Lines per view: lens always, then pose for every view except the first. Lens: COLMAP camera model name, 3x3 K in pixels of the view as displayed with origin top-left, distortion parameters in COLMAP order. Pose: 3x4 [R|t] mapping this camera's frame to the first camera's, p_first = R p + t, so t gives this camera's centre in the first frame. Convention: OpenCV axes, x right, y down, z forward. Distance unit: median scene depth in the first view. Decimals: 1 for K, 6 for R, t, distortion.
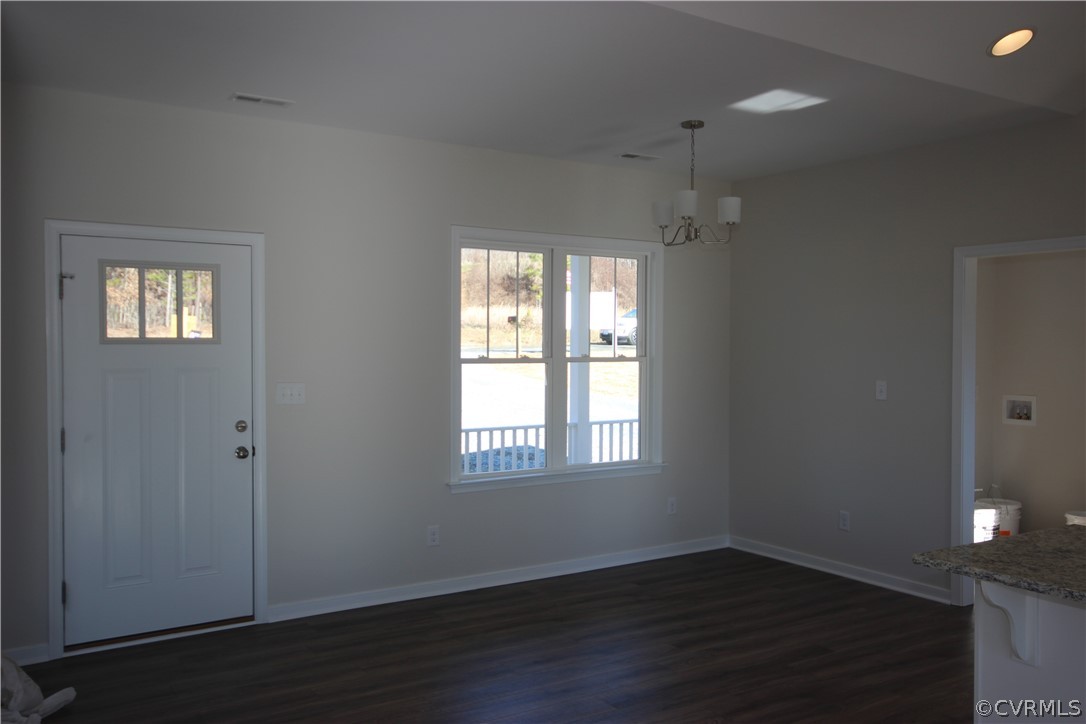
lens RADIAL K [[933.6, 0, 547.6], [0, 933.6, 367.5], [0, 0, 1]] dist [0.001511, 0.063103]
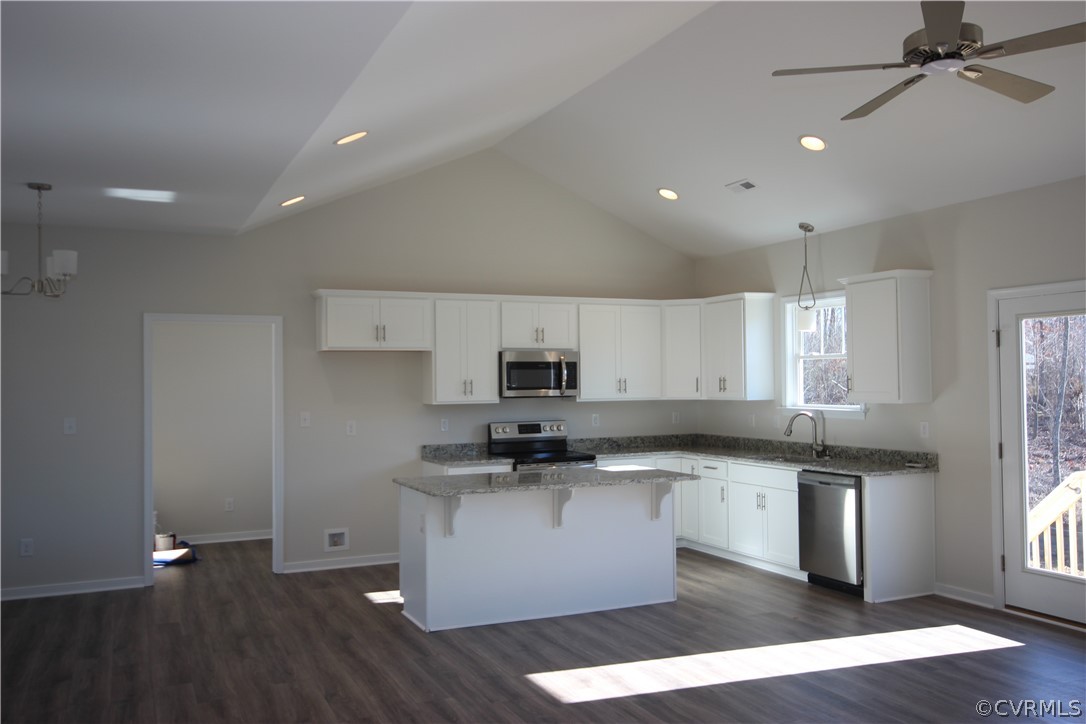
lens RADIAL K [[933.6, 0, 547.6], [0, 933.6, 367.5], [0, 0, 1]] dist [0.001511, 0.063103]
pose [[0.157877, 0.010194, 0.987406, -0.830427], [0.037009, 0.999183, -0.016233, -0.009743], [-0.986765, 0.039106, 0.157370, 0.250826]]
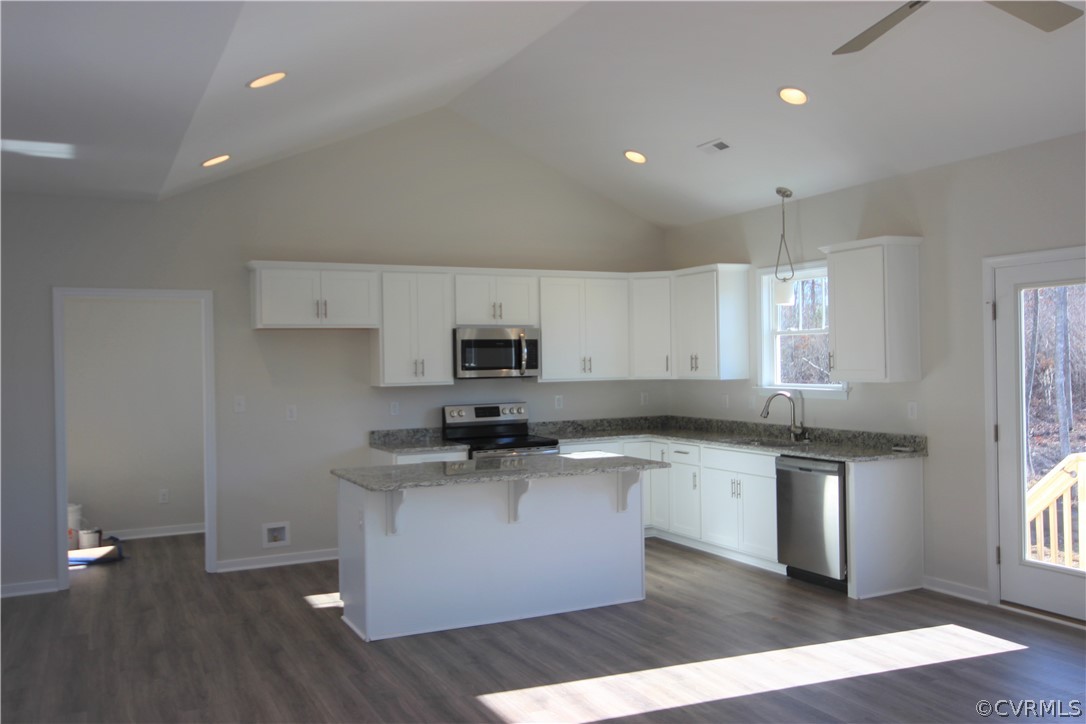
lens RADIAL K [[933.6, 0, 547.6], [0, 933.6, 367.5], [0, 0, 1]] dist [0.001511, 0.063103]
pose [[0.127292, -0.012516, 0.991786, -0.709554], [0.043240, 0.999040, 0.007058, -0.008840], [-0.990922, 0.041987, 0.127711, 0.249838]]
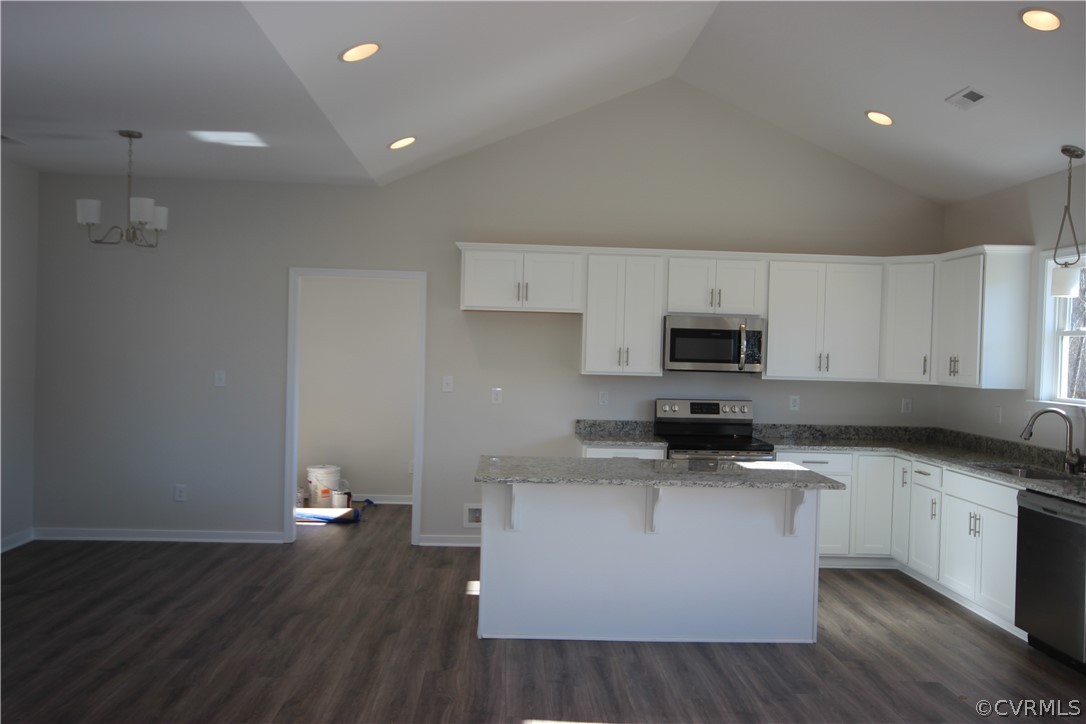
lens RADIAL K [[933.6, 0, 547.6], [0, 933.6, 367.5], [0, 0, 1]] dist [0.001511, 0.063103]
pose [[0.513010, -0.006889, 0.858355, -0.527067], [-0.003893, 0.999939, 0.010352, -0.004362], [-0.858374, -0.008652, 0.512952, 0.030620]]
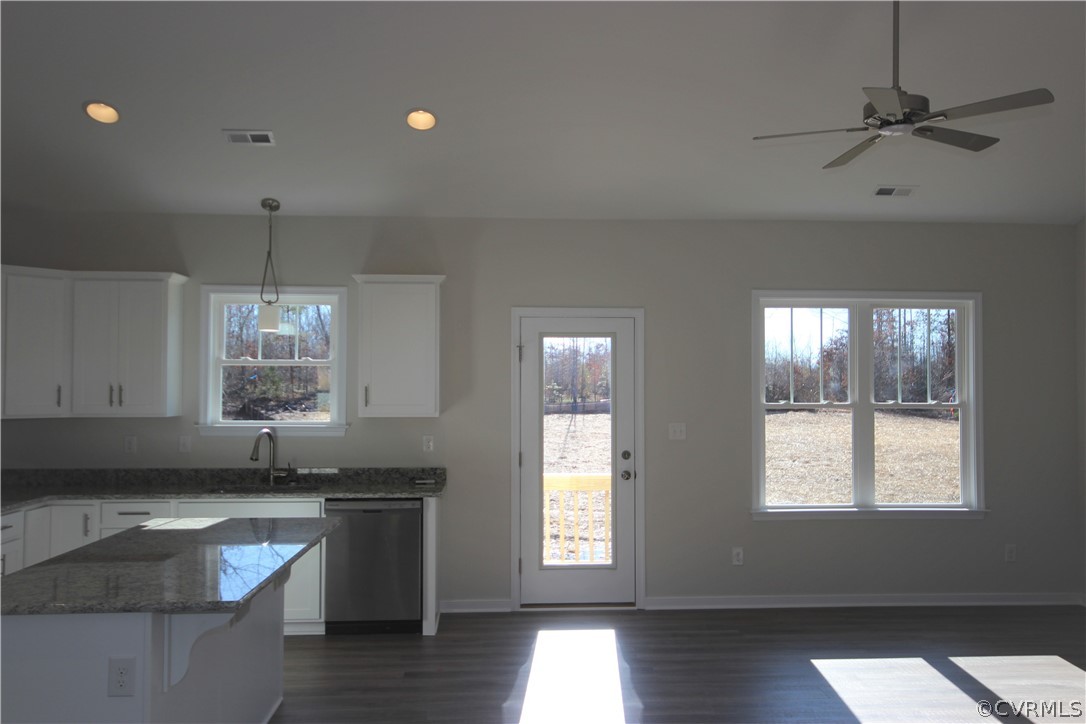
lens RADIAL K [[933.6, 0, 547.6], [0, 933.6, 367.5], [0, 0, 1]] dist [0.001511, 0.063103]
pose [[-0.864562, 0.006345, 0.502486, -0.220577], [0.008046, 0.999967, 0.001215, -0.027202], [-0.502461, 0.005093, -0.864585, 0.945658]]
